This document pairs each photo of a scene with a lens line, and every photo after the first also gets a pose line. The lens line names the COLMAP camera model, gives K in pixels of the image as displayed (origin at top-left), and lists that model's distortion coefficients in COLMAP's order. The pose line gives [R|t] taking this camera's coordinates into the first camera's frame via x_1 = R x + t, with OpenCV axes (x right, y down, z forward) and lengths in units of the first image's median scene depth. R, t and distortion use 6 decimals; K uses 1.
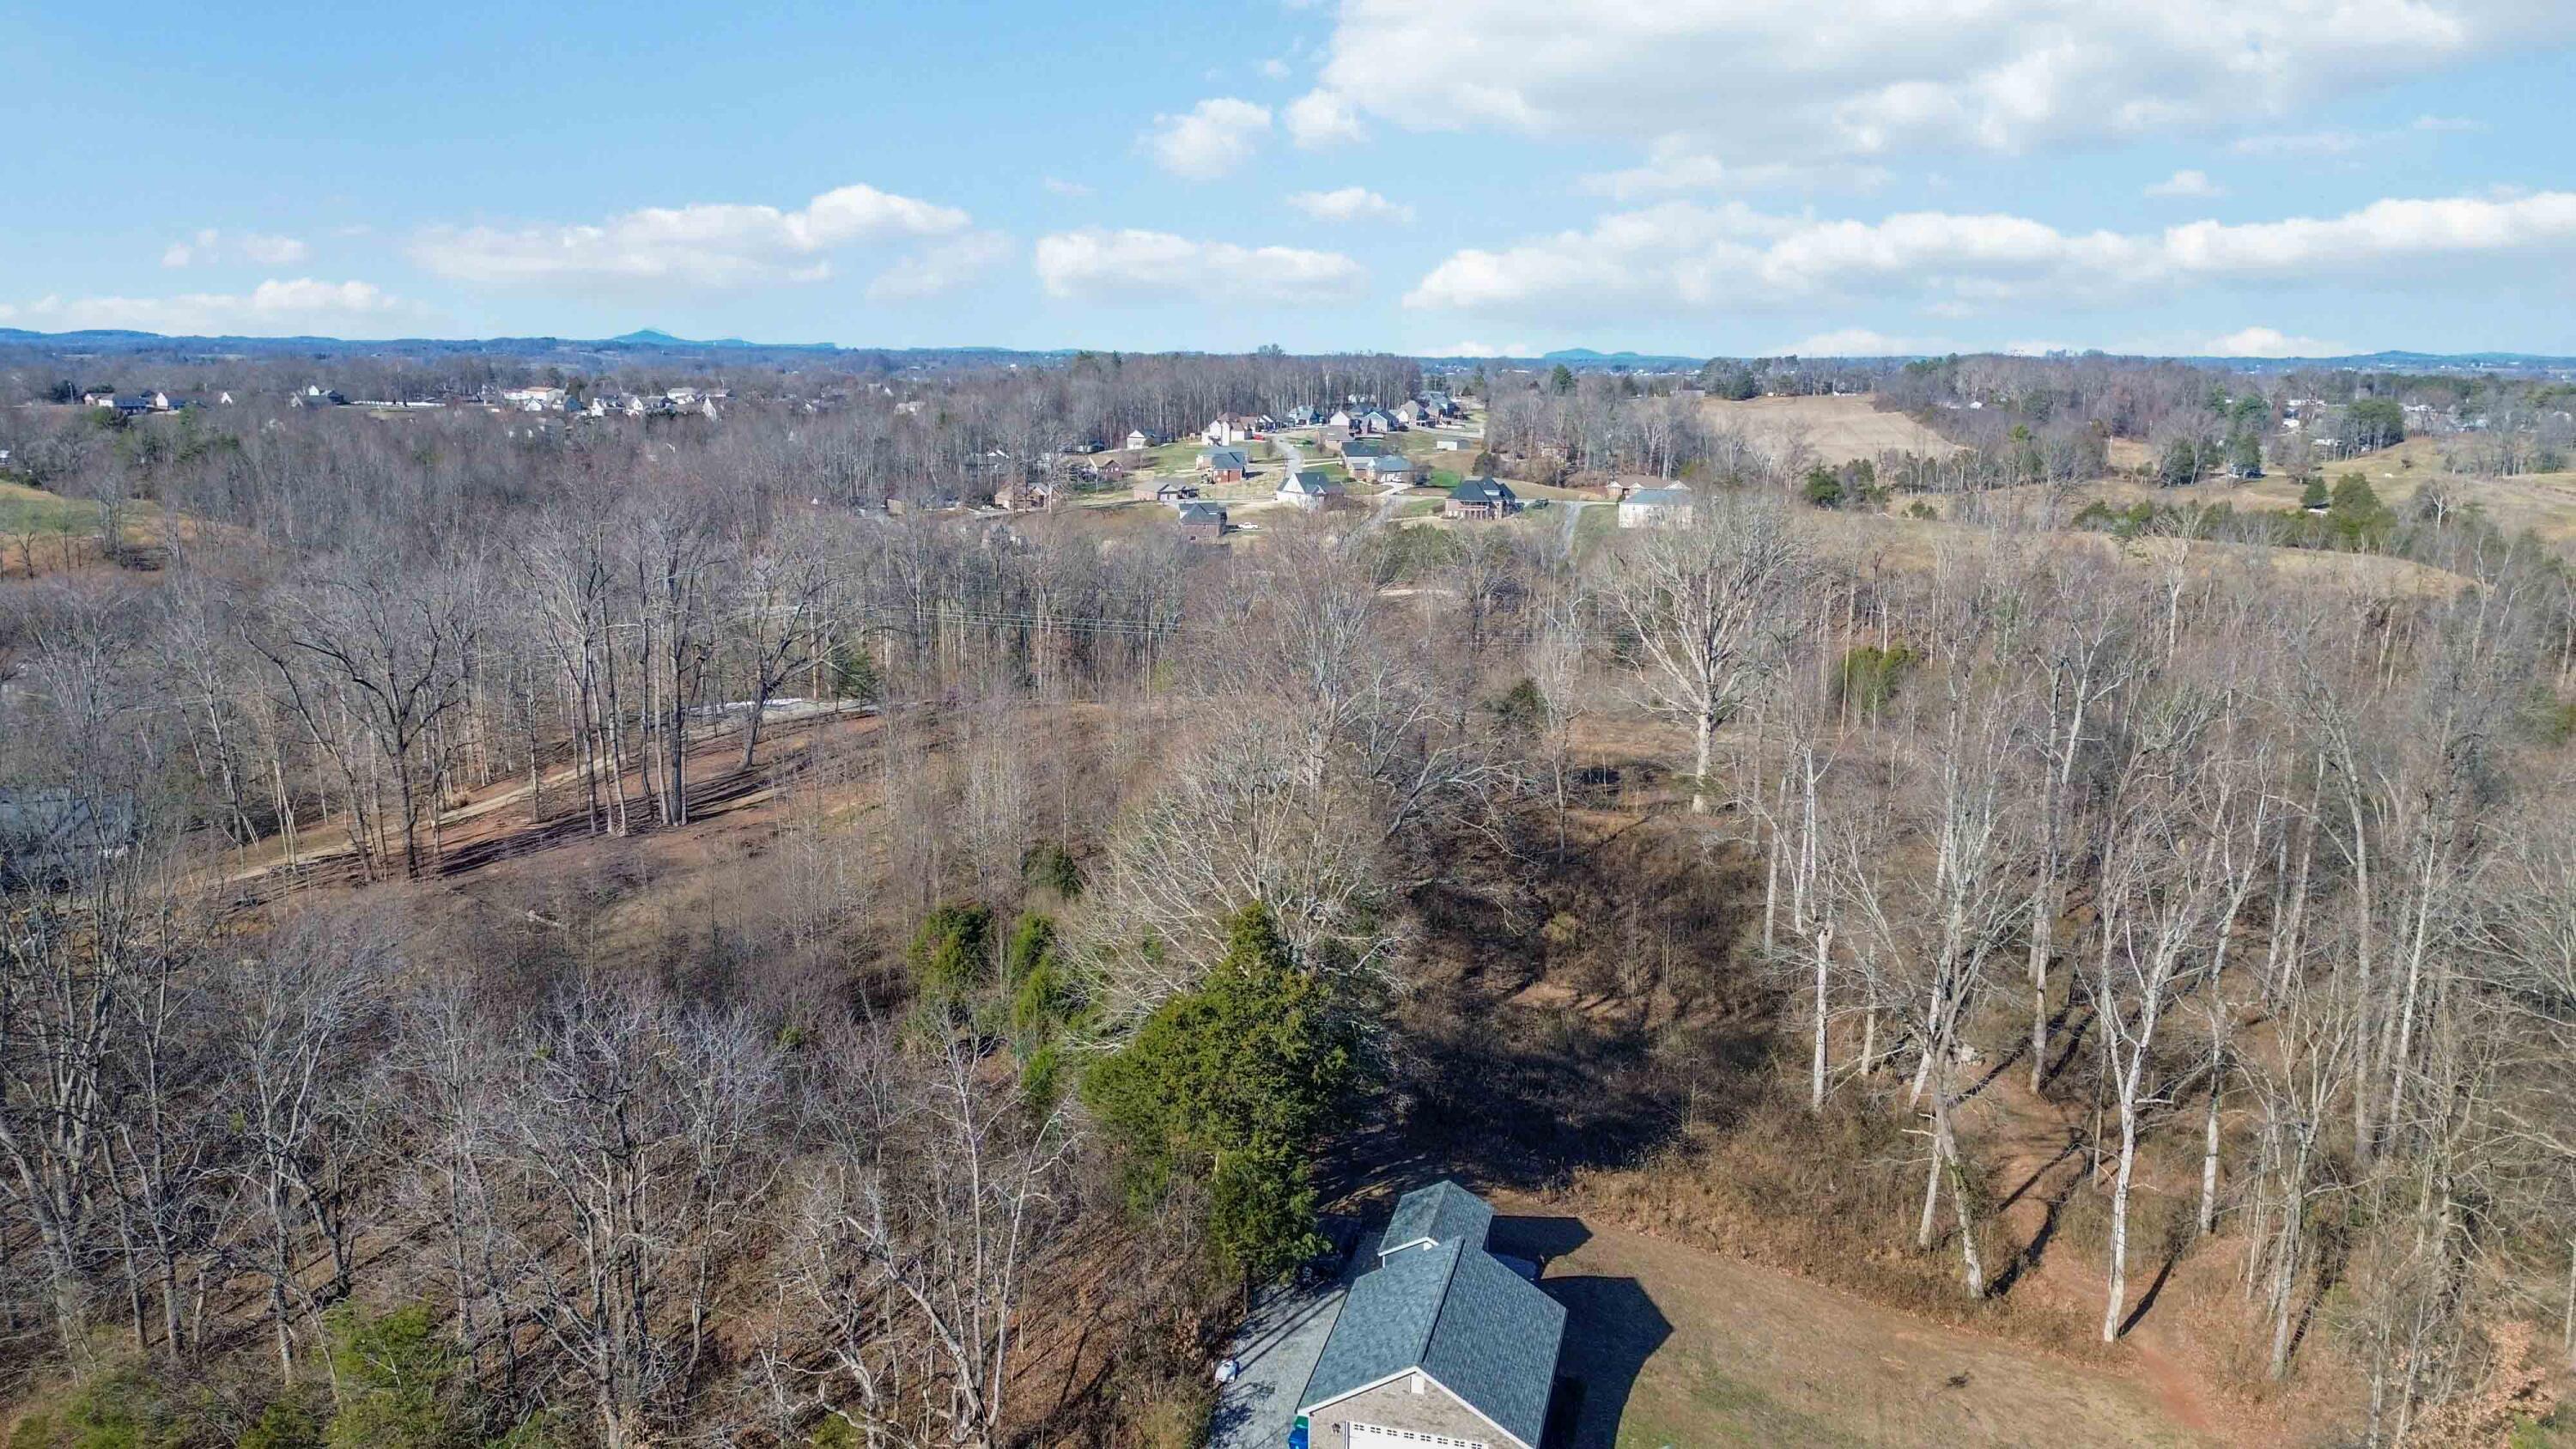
lens RADIAL K [[1798.7, 0, 1293.5], [0, 1798.7, 720.8], [0, 0, 1]] dist [0.058123, -0.048009]
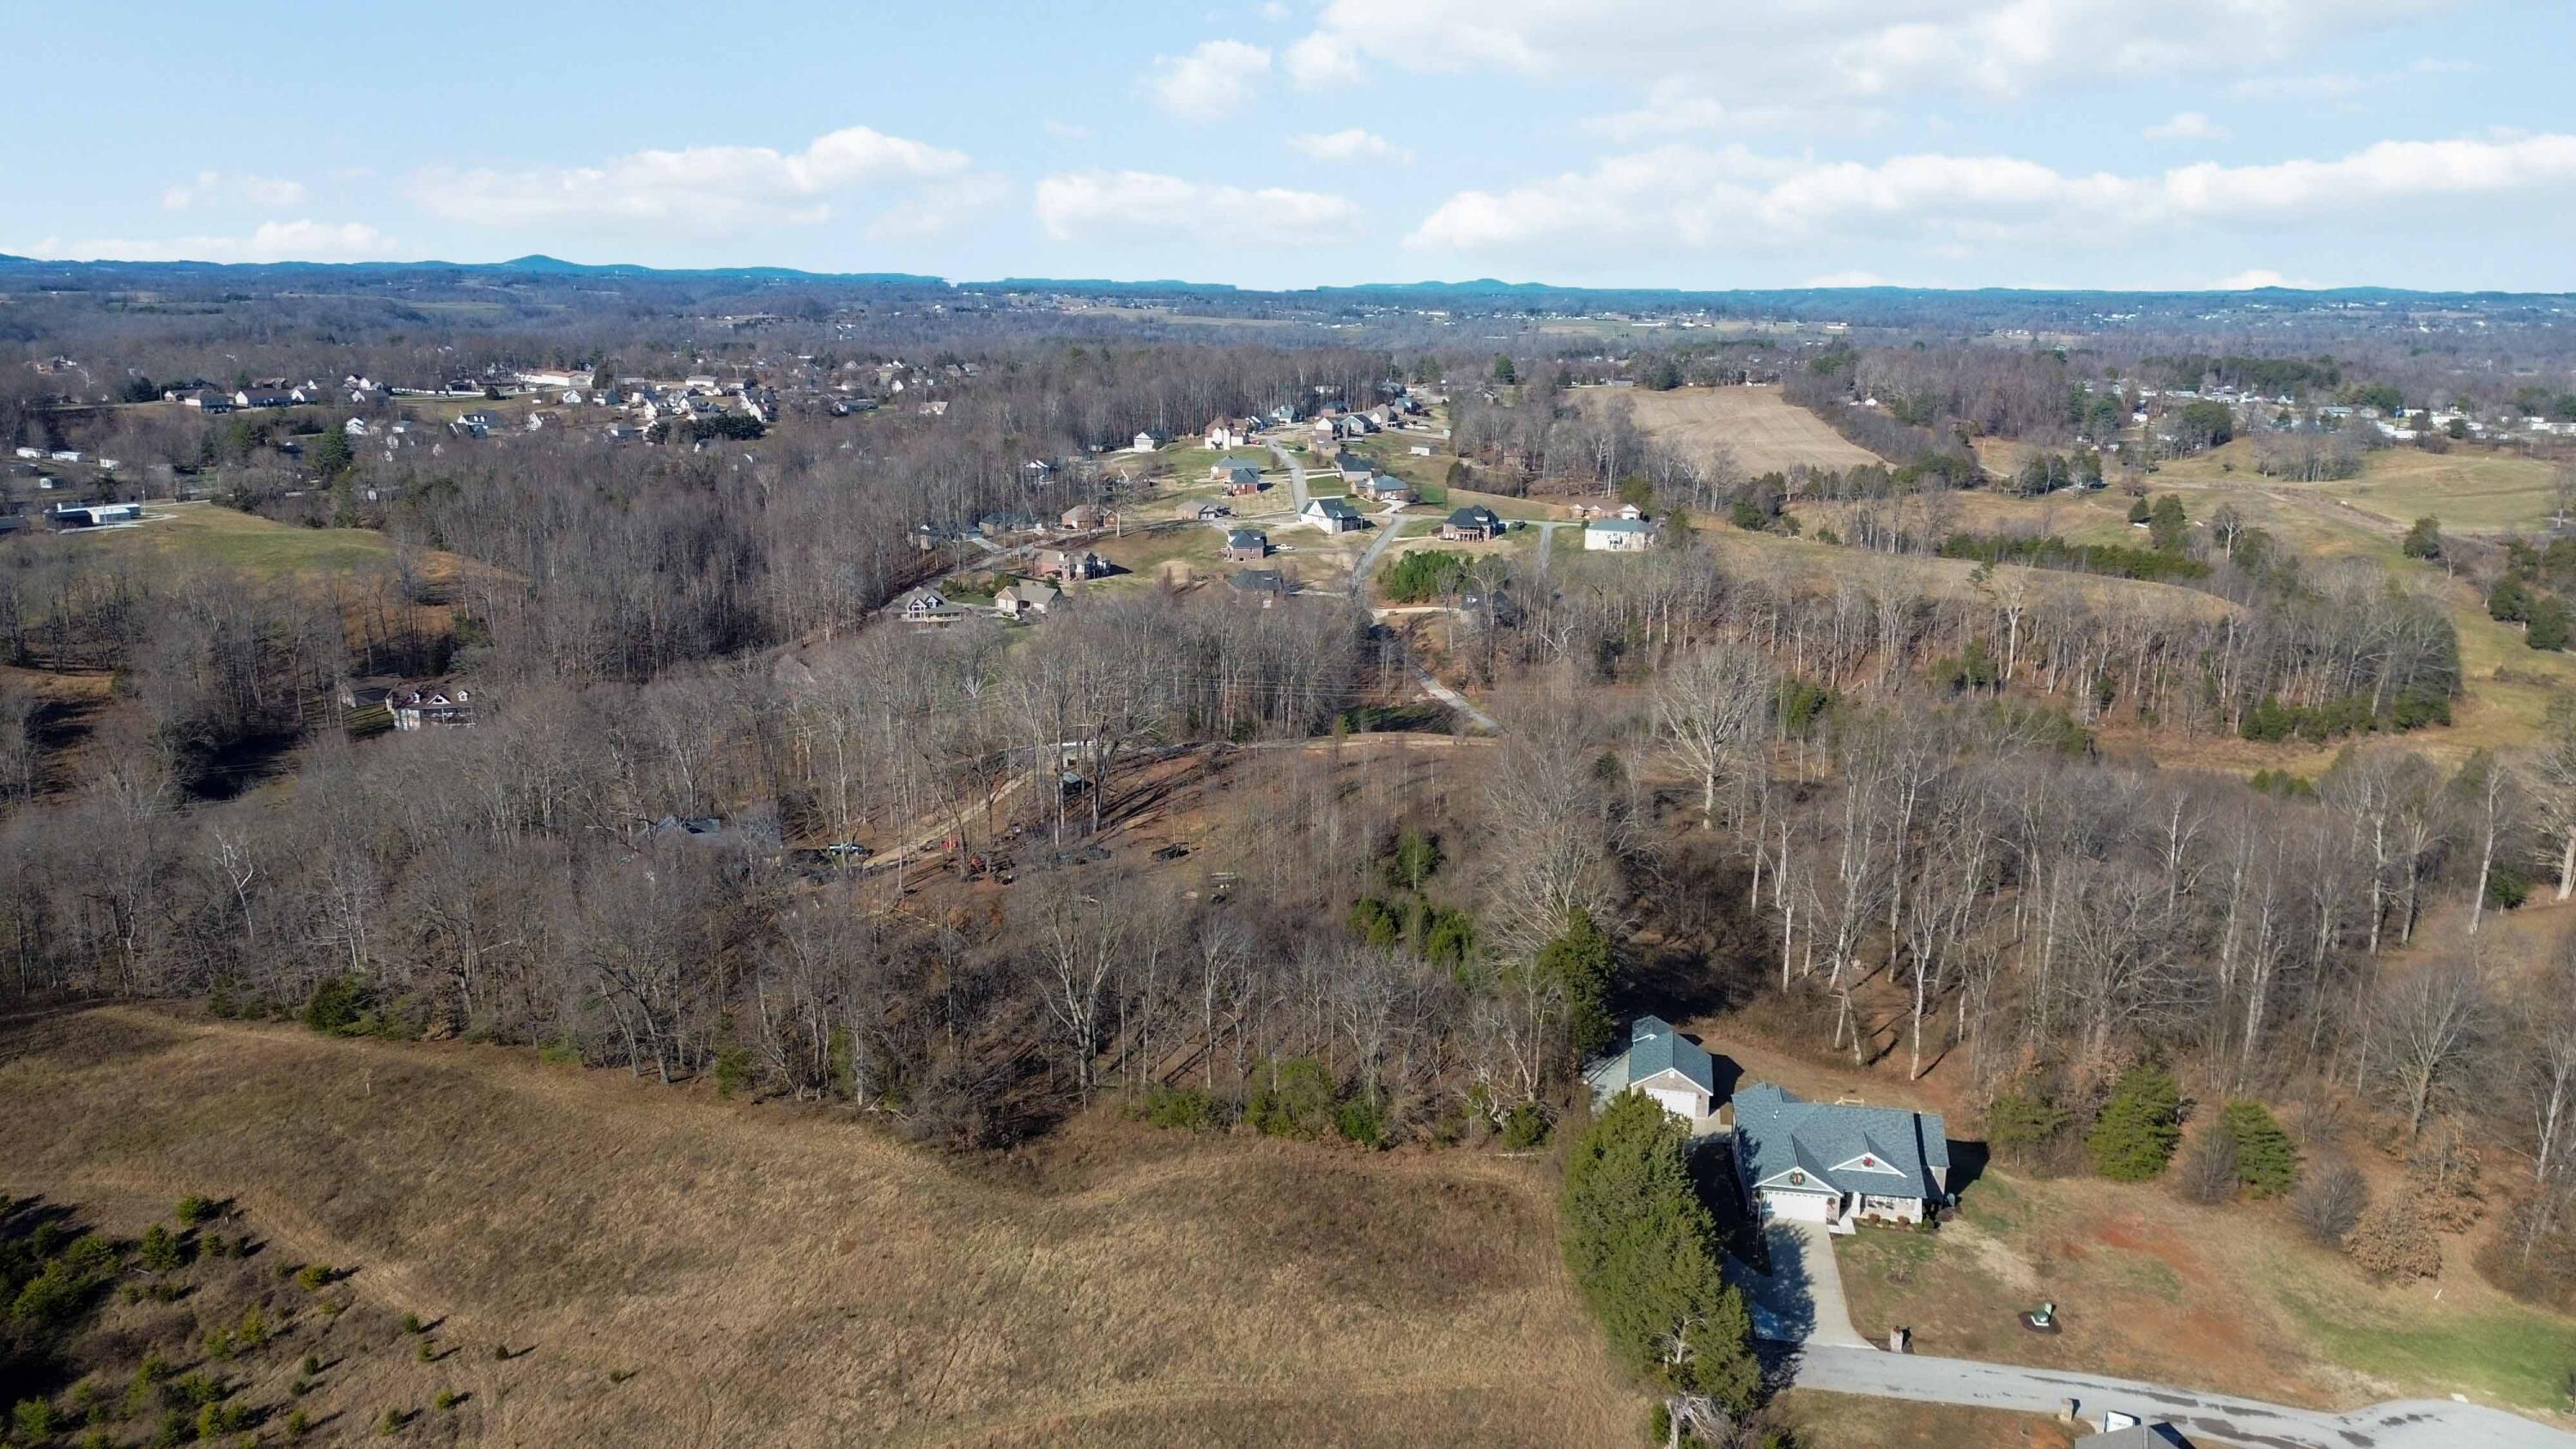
lens RADIAL K [[1798.7, 0, 1279.5], [0, 1798.7, 721.7], [0, 0, 1]] dist [0.058123, -0.048009]
pose [[0.998995, -0.008400, 0.044035, -0.075847], [0.006581, 0.999126, 0.041285, -0.036676], [-0.044344, -0.040954, 0.998177, -0.206303]]
